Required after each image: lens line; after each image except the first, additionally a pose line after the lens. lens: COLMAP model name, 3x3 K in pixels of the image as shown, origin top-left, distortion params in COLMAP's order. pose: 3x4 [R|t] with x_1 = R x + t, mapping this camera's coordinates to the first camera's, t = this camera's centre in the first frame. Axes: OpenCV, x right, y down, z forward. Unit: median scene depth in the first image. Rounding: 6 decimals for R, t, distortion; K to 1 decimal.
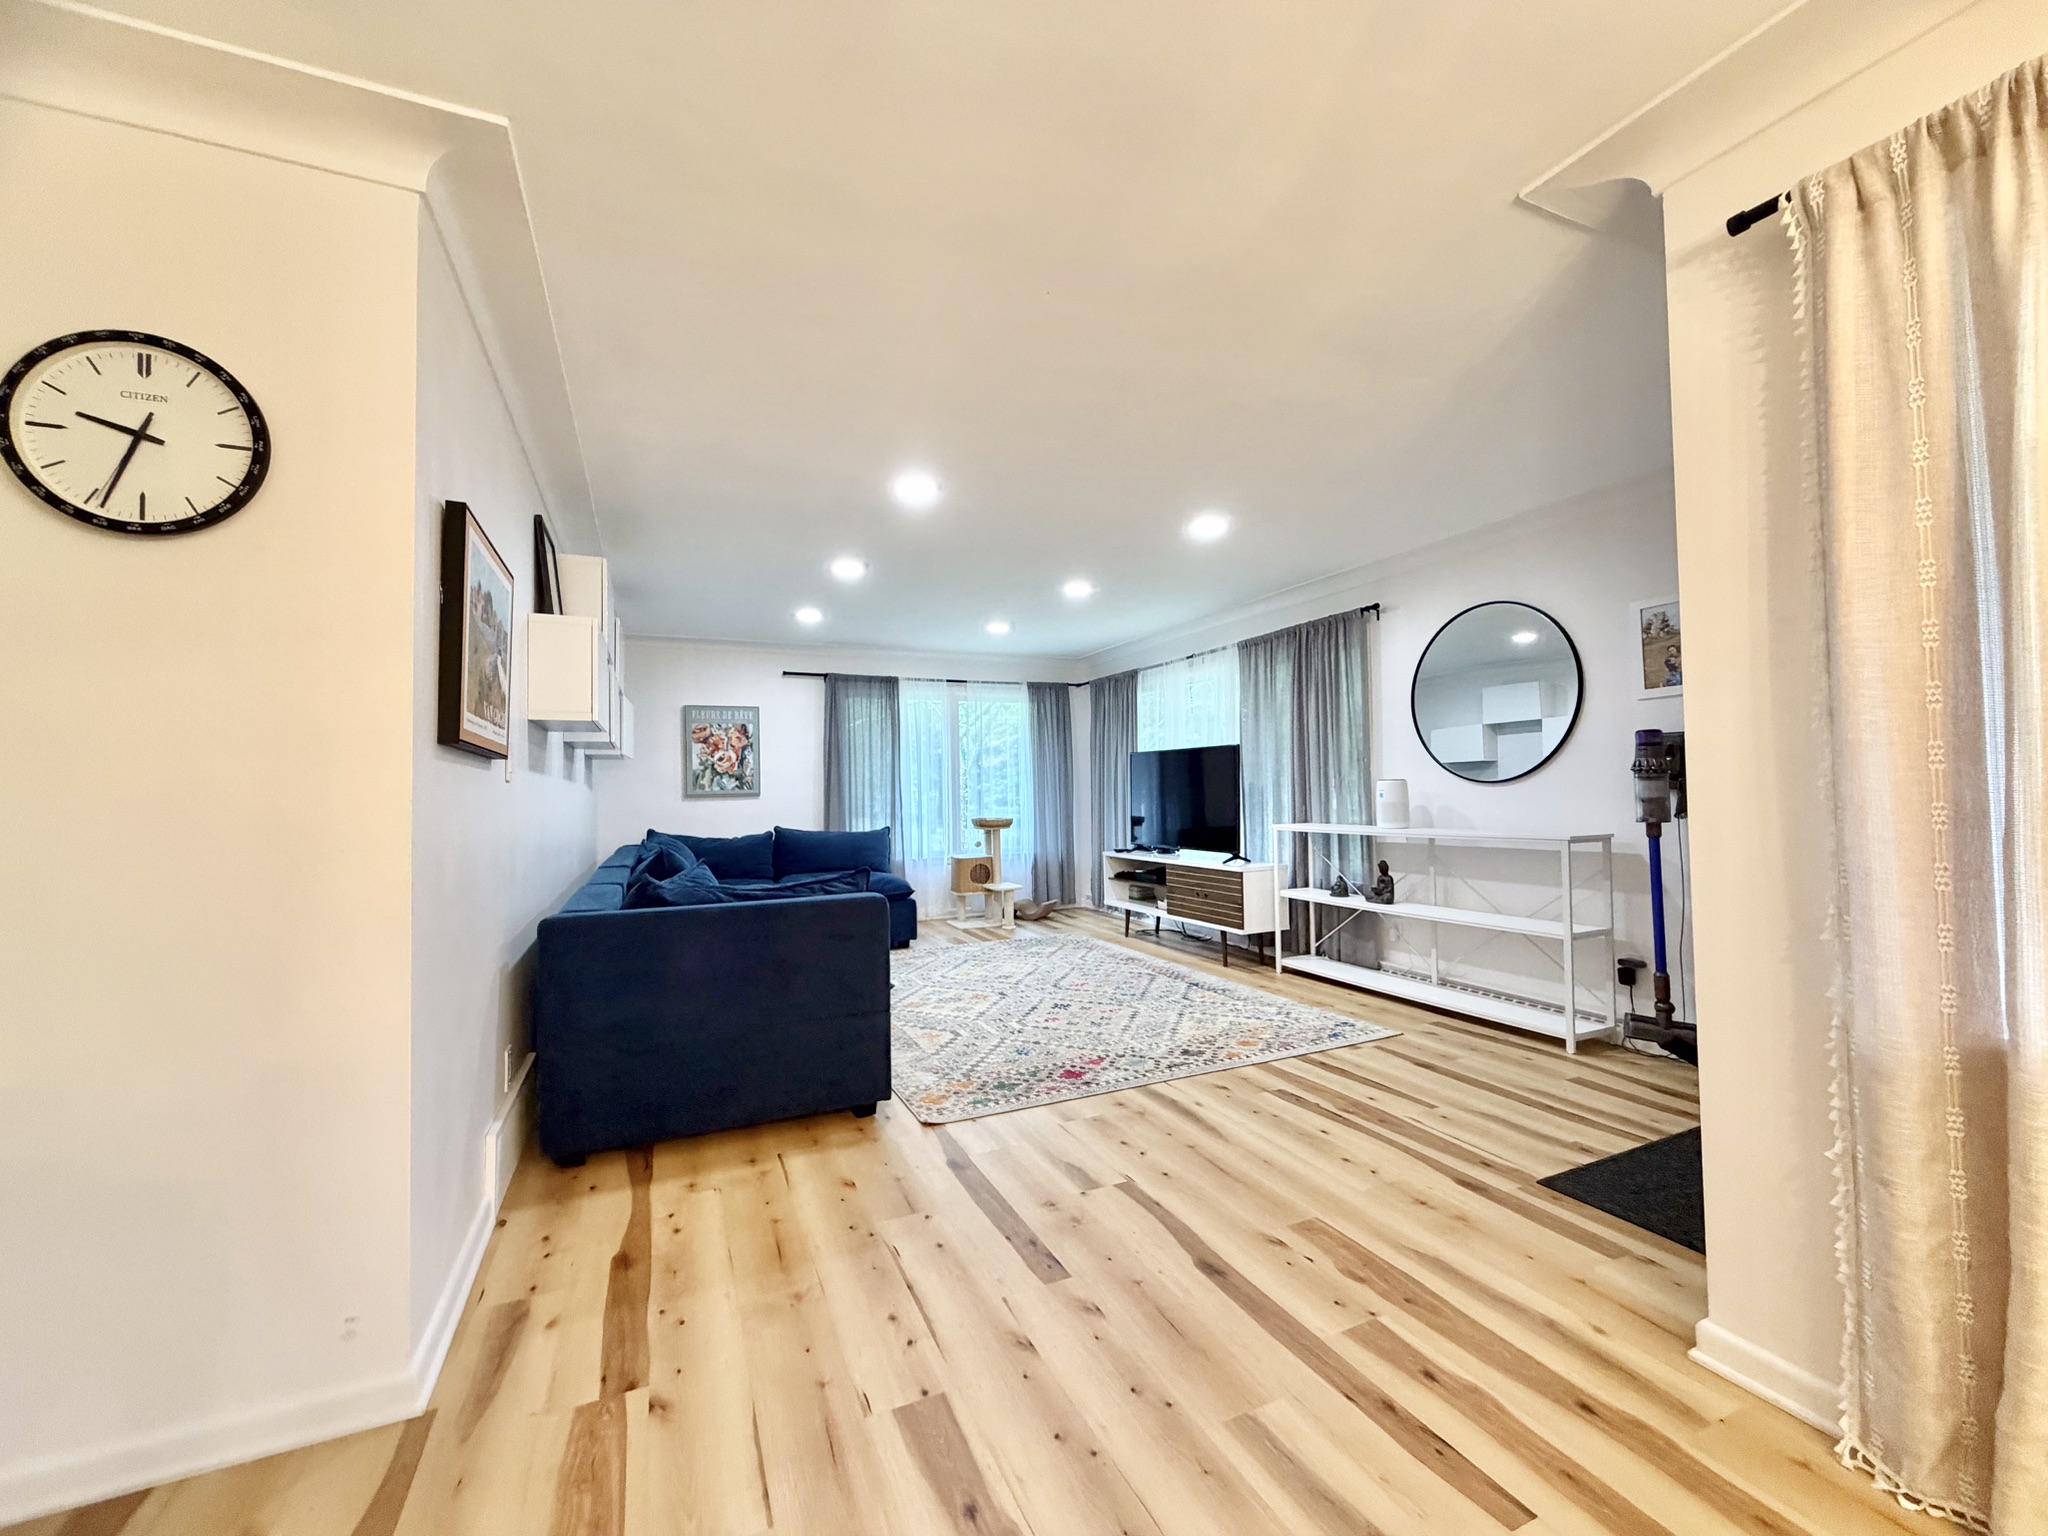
lens RADIAL K [[815.0, 0, 1019.6], [0, 815.0, 765.6], [0, 0, 1]] dist [-0.000067, -0.000054]
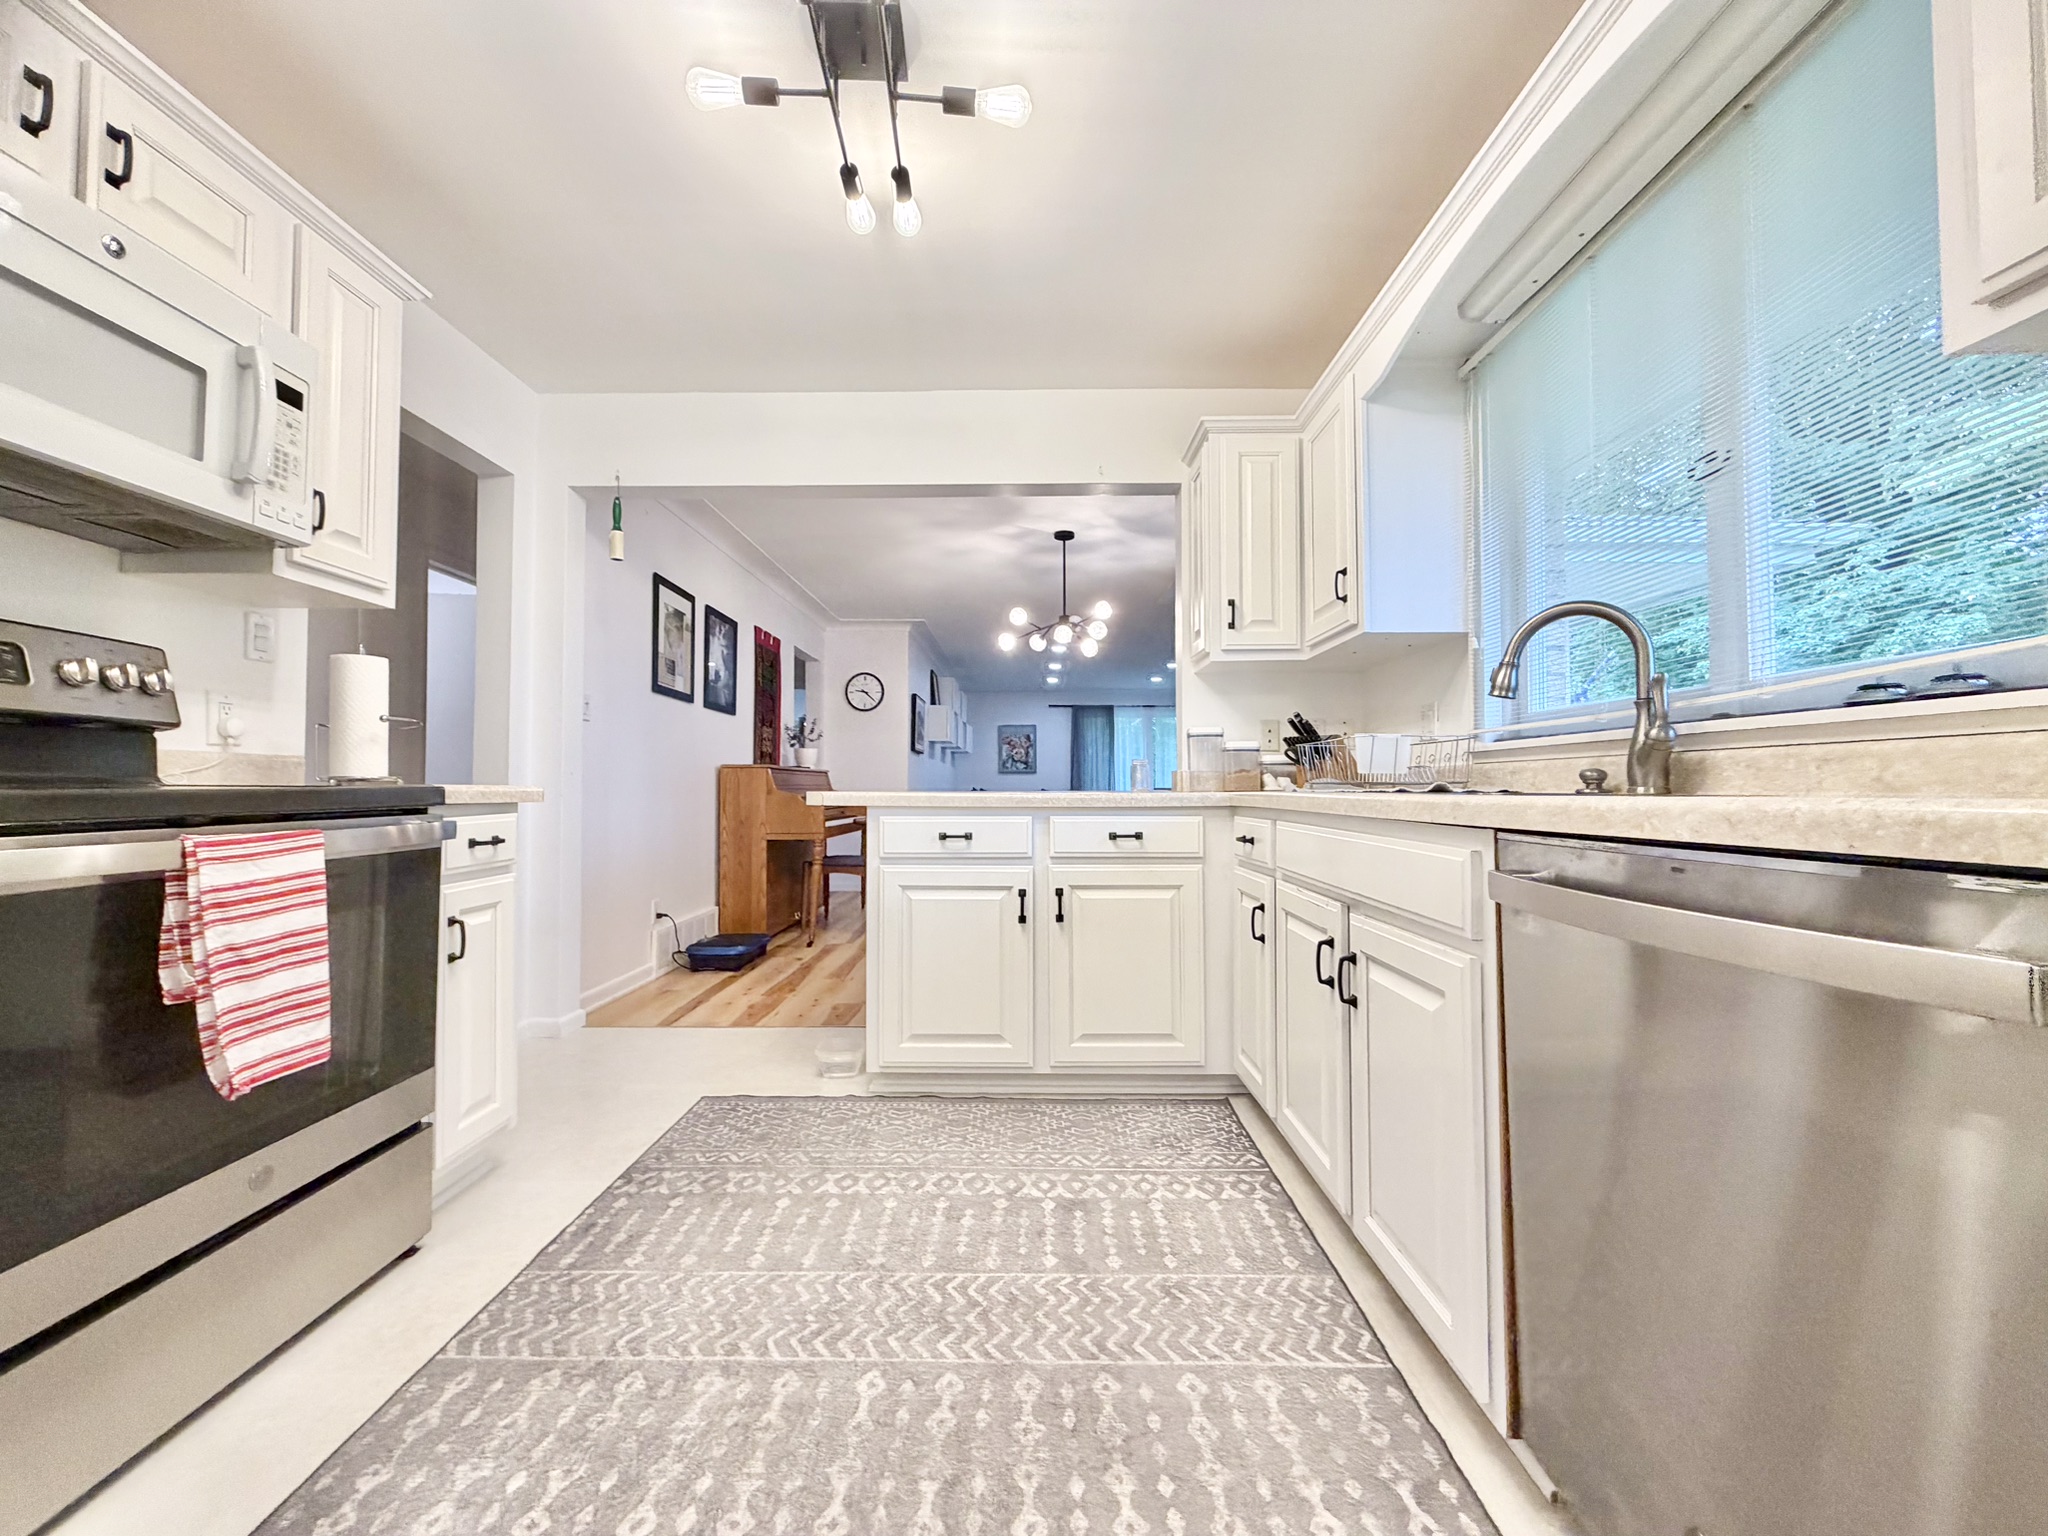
lens RADIAL K [[815.0, 0, 1028.1], [0, 815.0, 760.8], [0, 0, 1]] dist [-0.000067, -0.000054]
pose [[0.913675, 0.005083, -0.406414, 0.473212], [-0.003713, 0.999984, 0.004158, 0.001410], [0.406429, -0.002290, 0.913680, -0.794537]]
